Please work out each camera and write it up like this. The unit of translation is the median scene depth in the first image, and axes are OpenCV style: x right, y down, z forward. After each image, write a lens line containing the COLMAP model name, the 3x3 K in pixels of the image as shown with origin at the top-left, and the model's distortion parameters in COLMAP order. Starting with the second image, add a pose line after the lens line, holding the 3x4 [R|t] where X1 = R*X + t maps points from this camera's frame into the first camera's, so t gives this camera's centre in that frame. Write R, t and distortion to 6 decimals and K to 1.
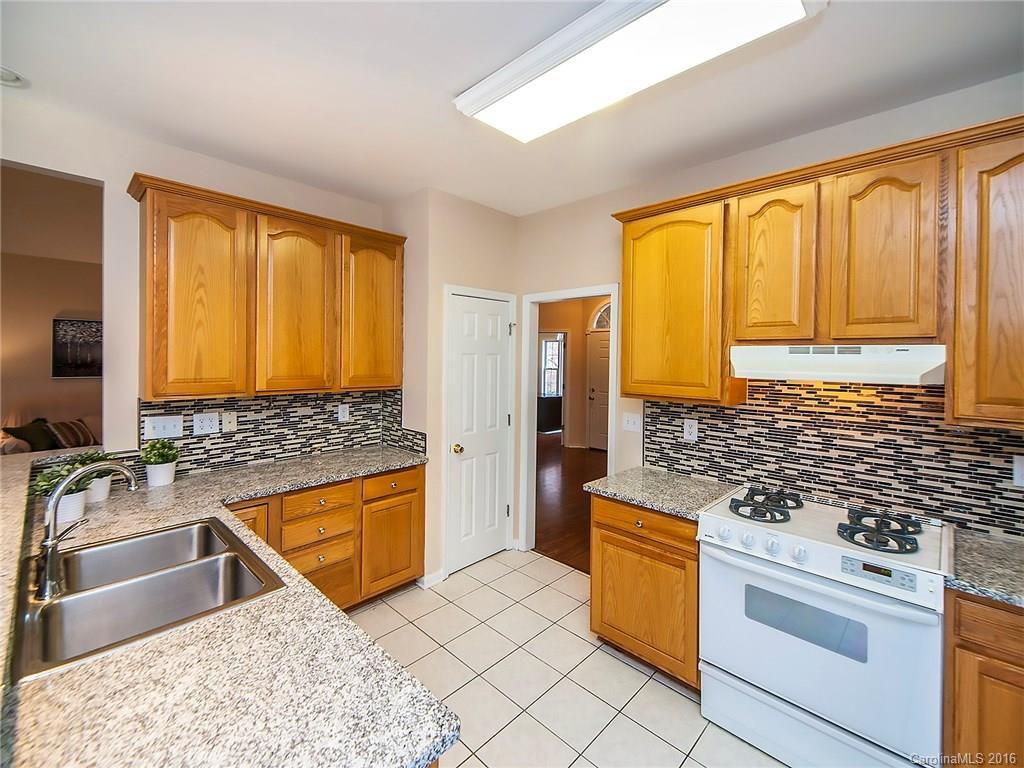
lens RADIAL K [[425.6, 0, 509.5], [0, 425.6, 376.6], [0, 0, 1]] dist [0.002467, 0.000119]
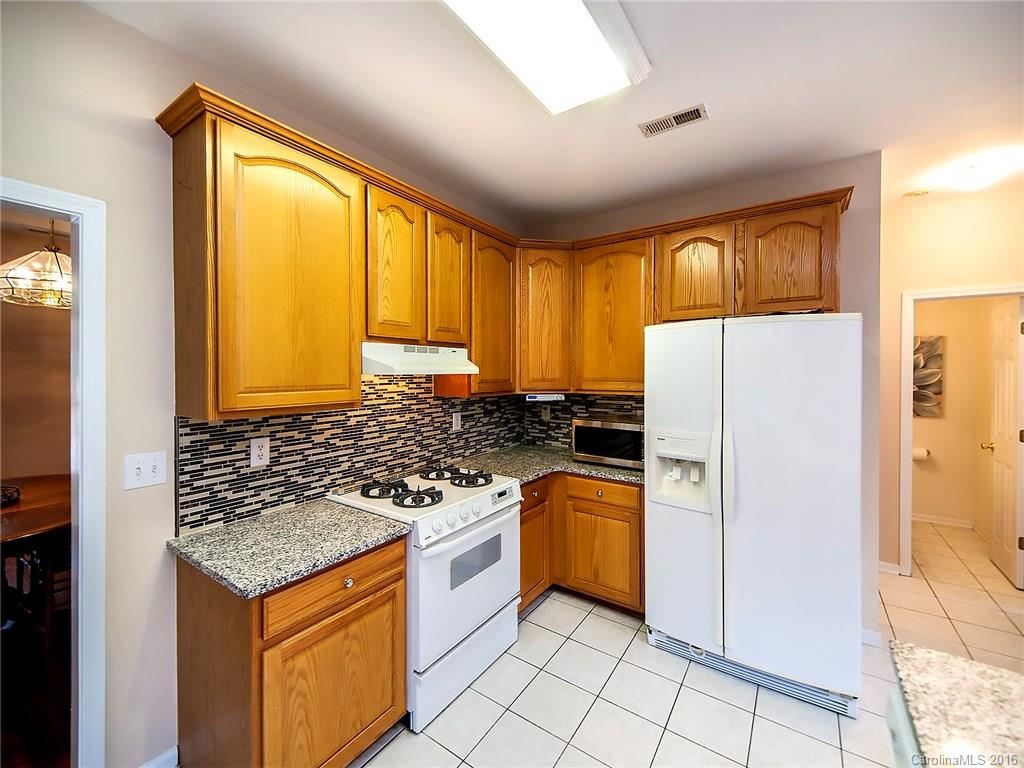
lens RADIAL K [[405.8, 0, 510.8], [0, 405.8, 379.8], [0, 0, 1]] dist [0.001056, -0.000146]
pose [[-0.159662, -0.039357, 0.986387, -0.390250], [0.040819, 0.998087, 0.046431, -0.016875], [-0.986327, 0.047676, -0.157750, 0.802709]]
